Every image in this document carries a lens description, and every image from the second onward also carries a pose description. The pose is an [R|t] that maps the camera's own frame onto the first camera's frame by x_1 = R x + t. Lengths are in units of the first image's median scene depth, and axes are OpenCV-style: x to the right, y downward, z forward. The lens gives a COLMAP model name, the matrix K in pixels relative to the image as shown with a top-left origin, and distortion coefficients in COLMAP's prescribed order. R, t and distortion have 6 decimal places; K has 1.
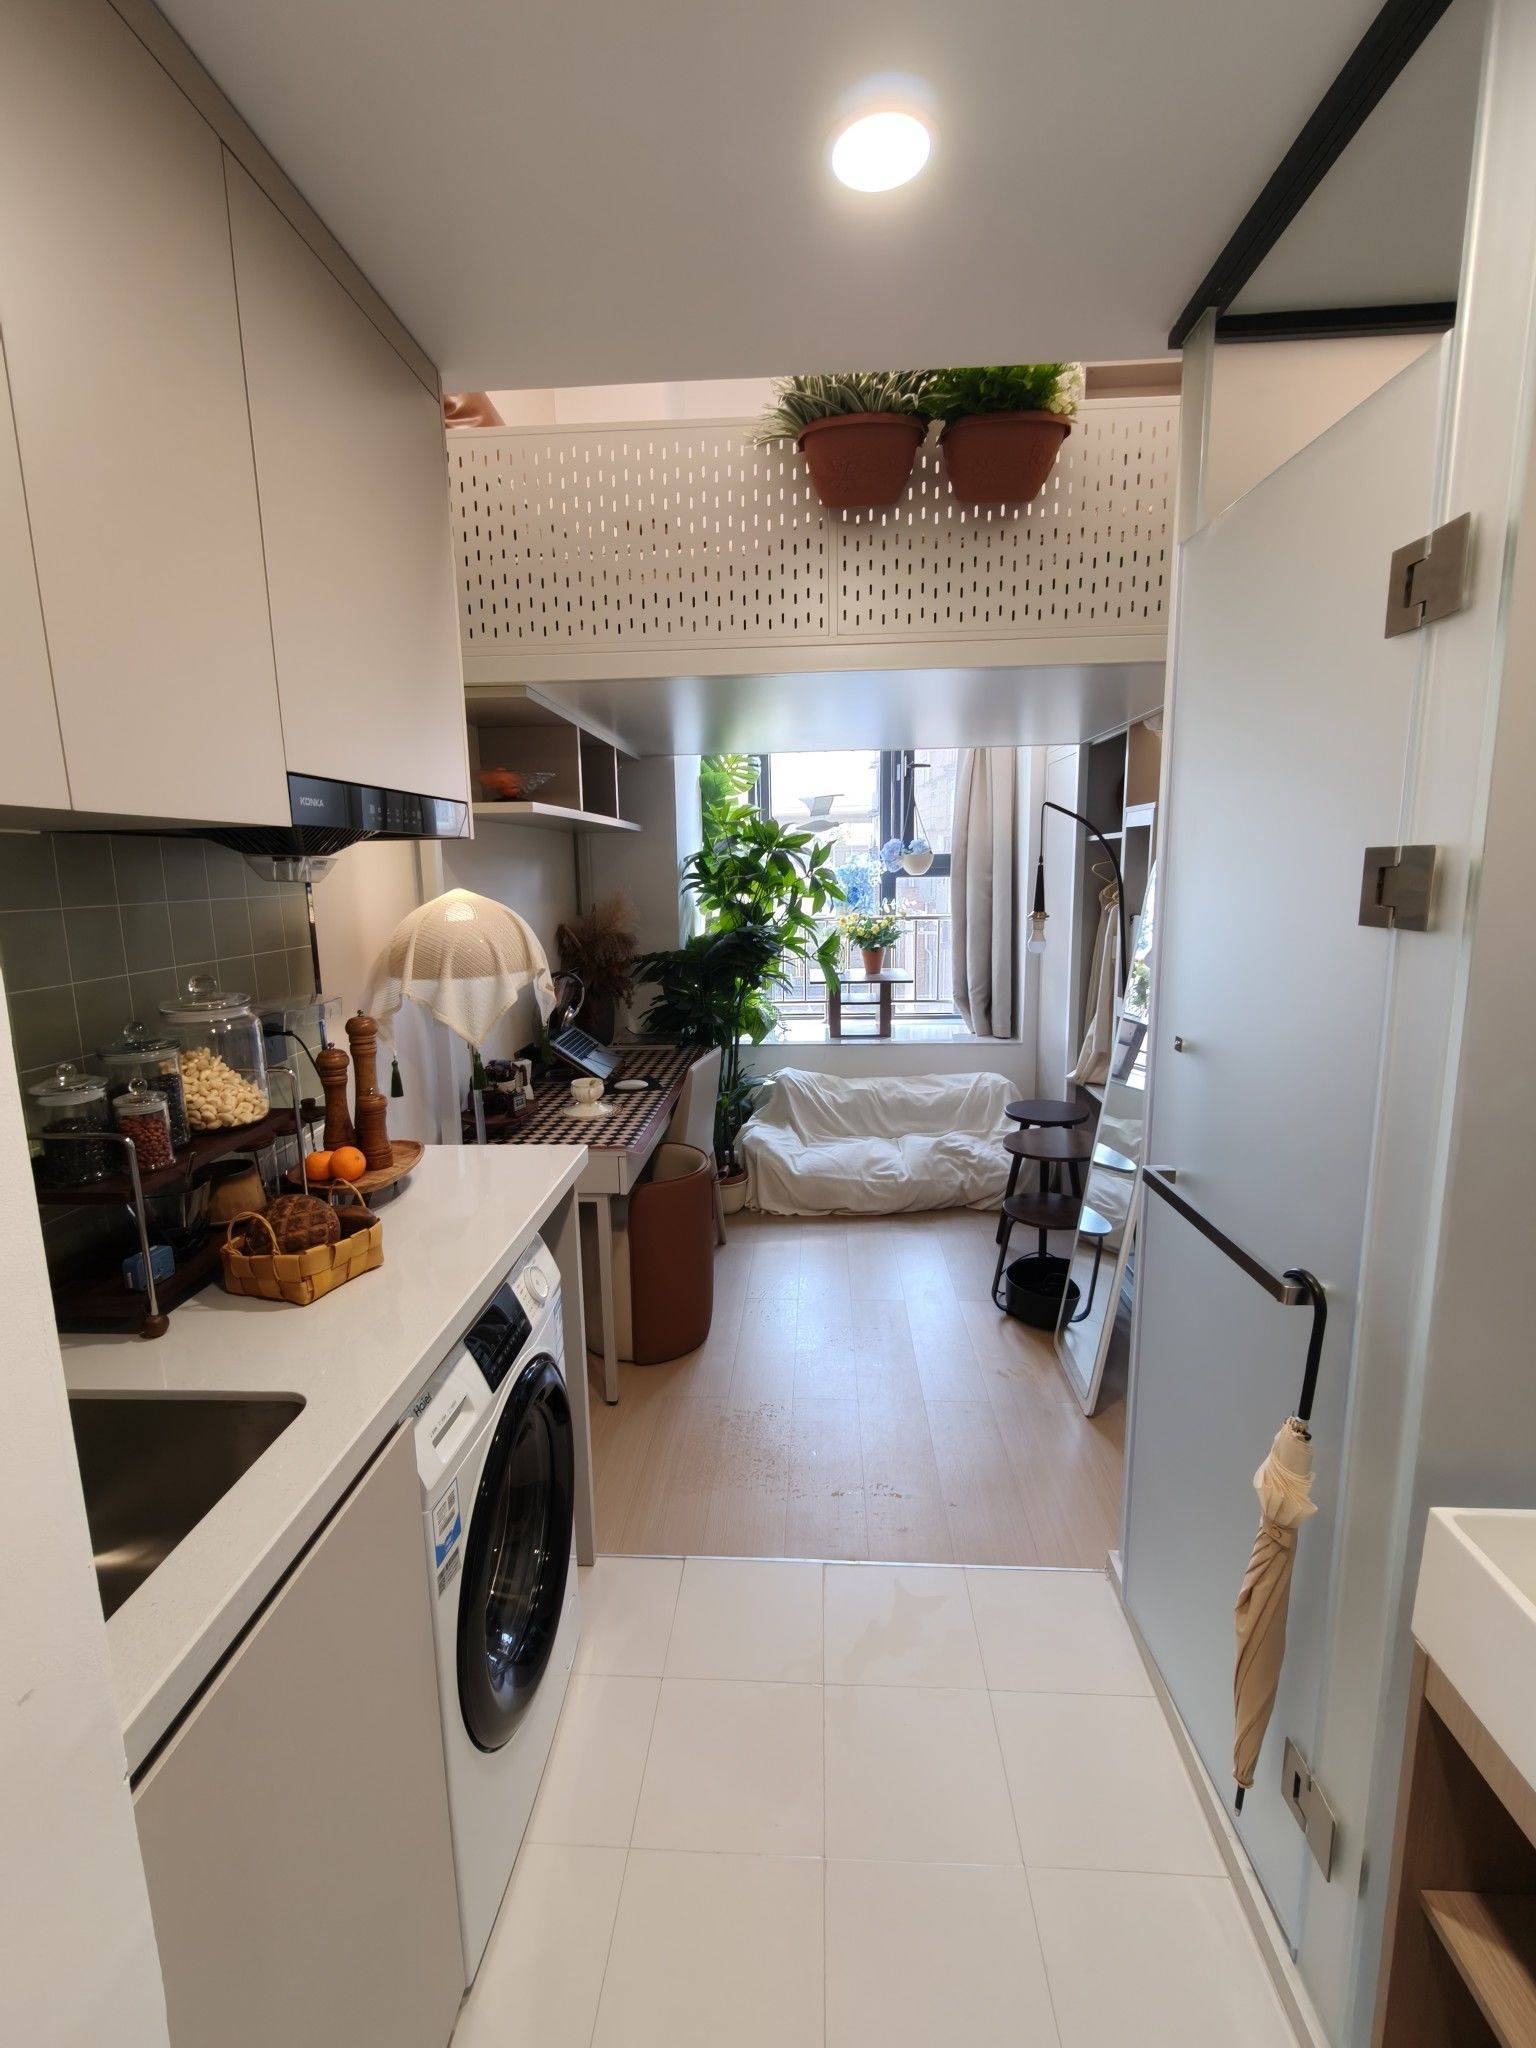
lens RADIAL K [[923.8, 0, 757.7], [0, 923.8, 1023.5], [0, 0, 1]] dist [0.000036, 0.000320]
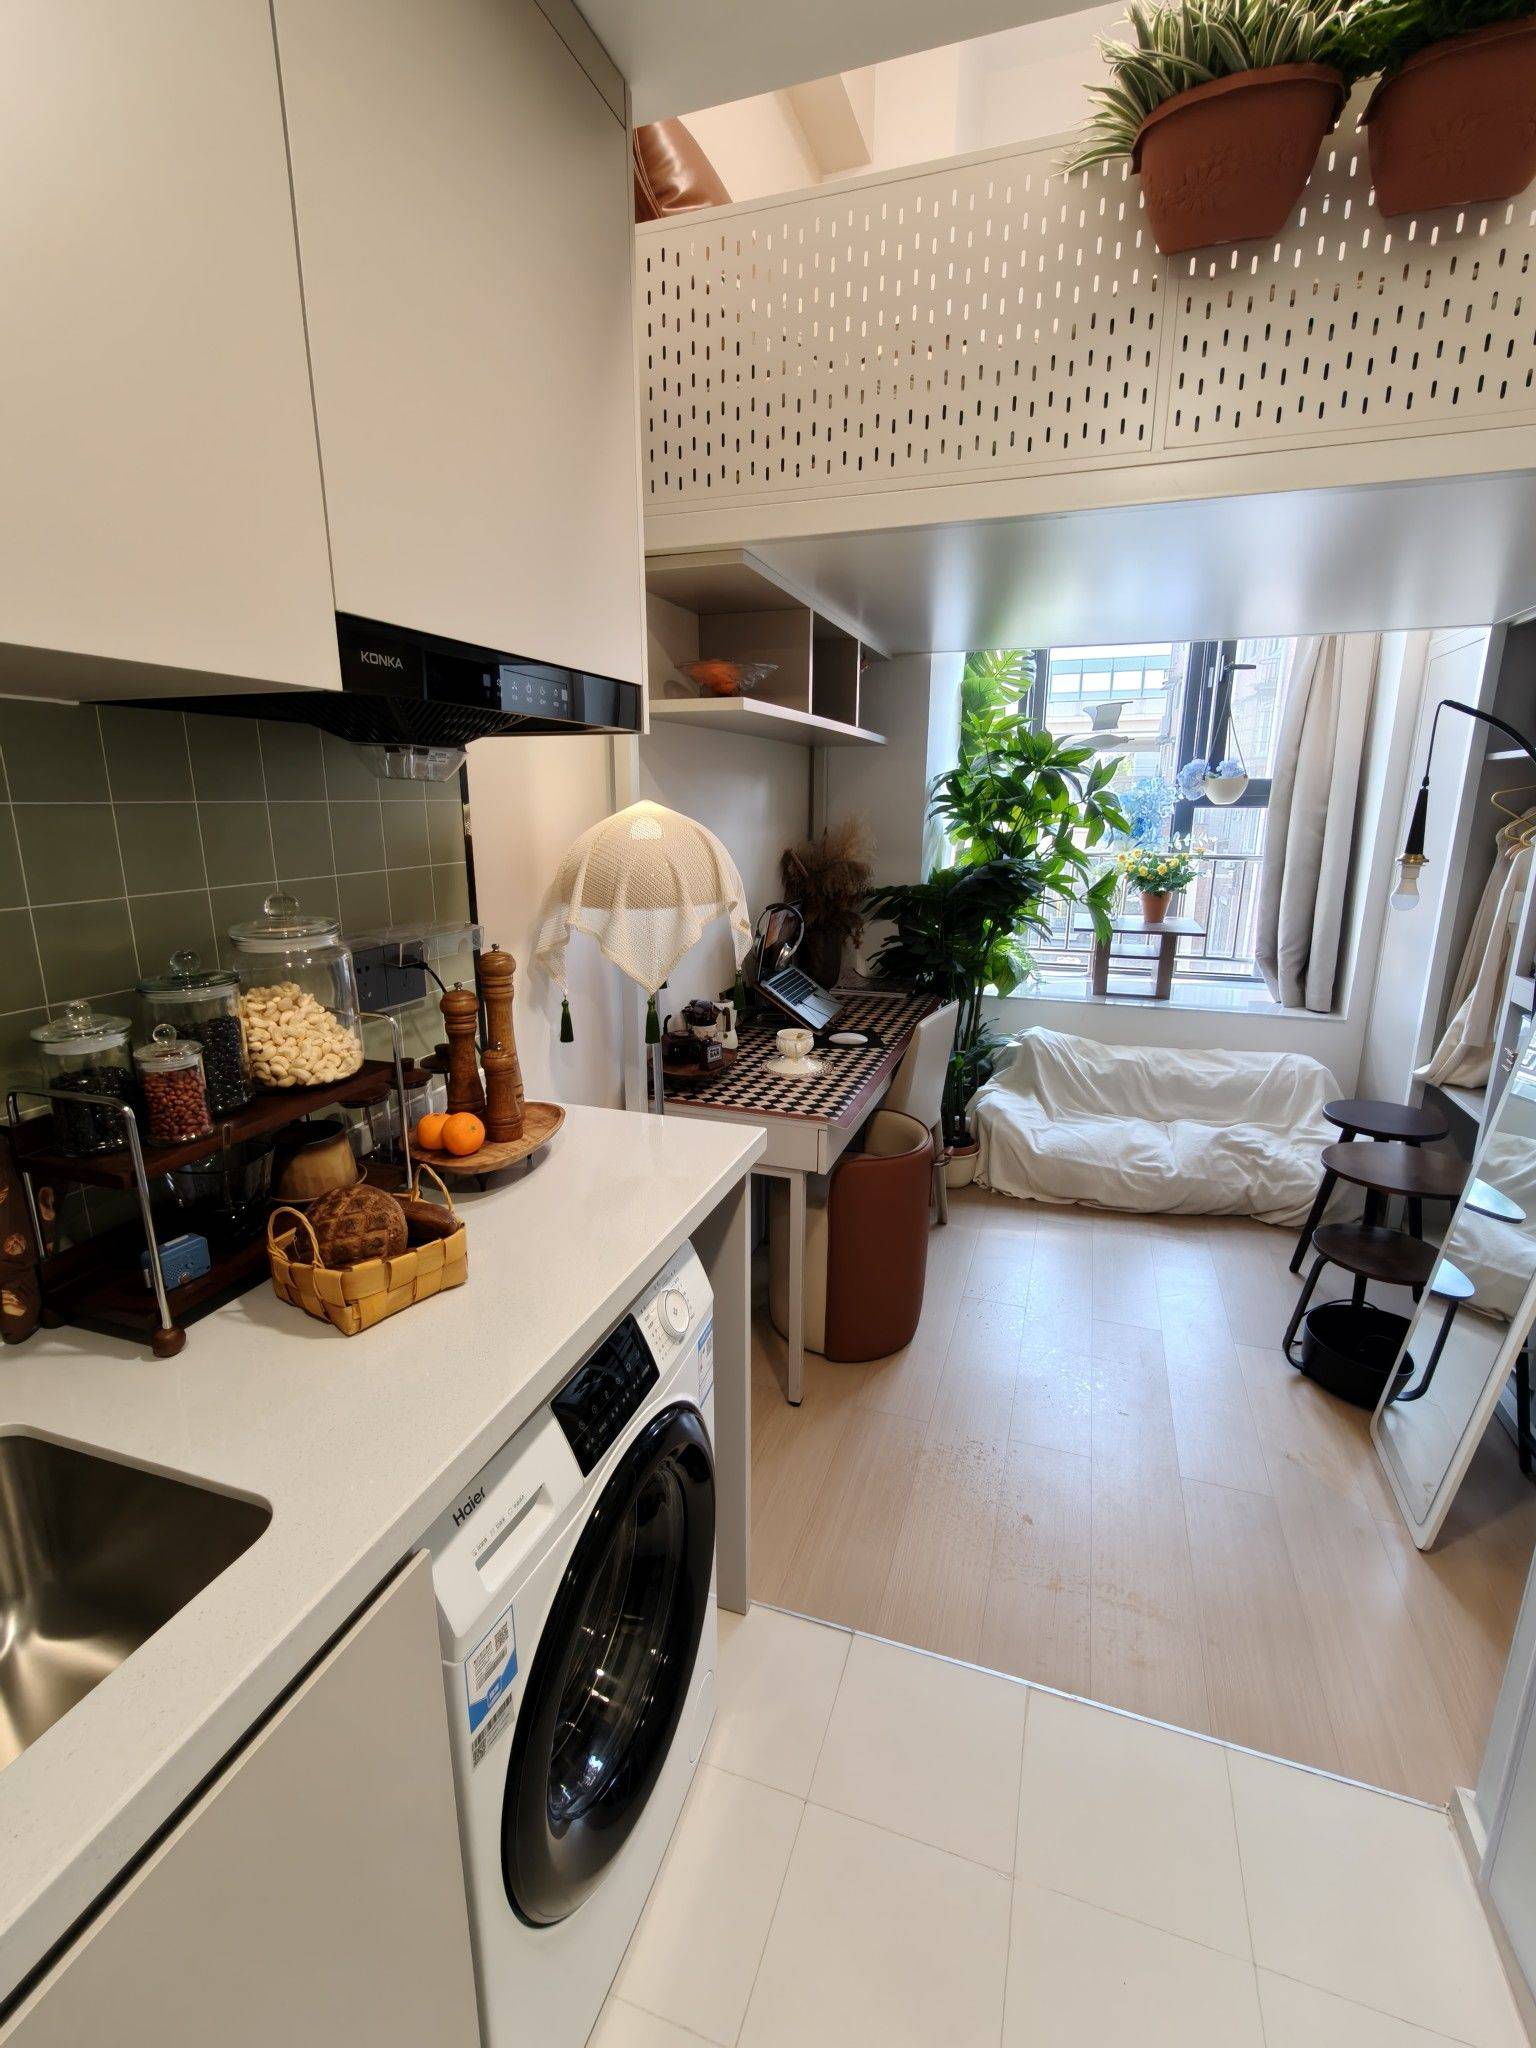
lens RADIAL K [[923.8, 0, 758.8], [0, 923.8, 1022.9], [0, 0, 1]] dist [0.000036, 0.000320]
pose [[0.962872, 0.082853, -0.256929, 0.003730], [-0.063773, 0.994611, 0.081739, -0.013384], [0.262317, -0.062319, 0.962967, 0.136915]]
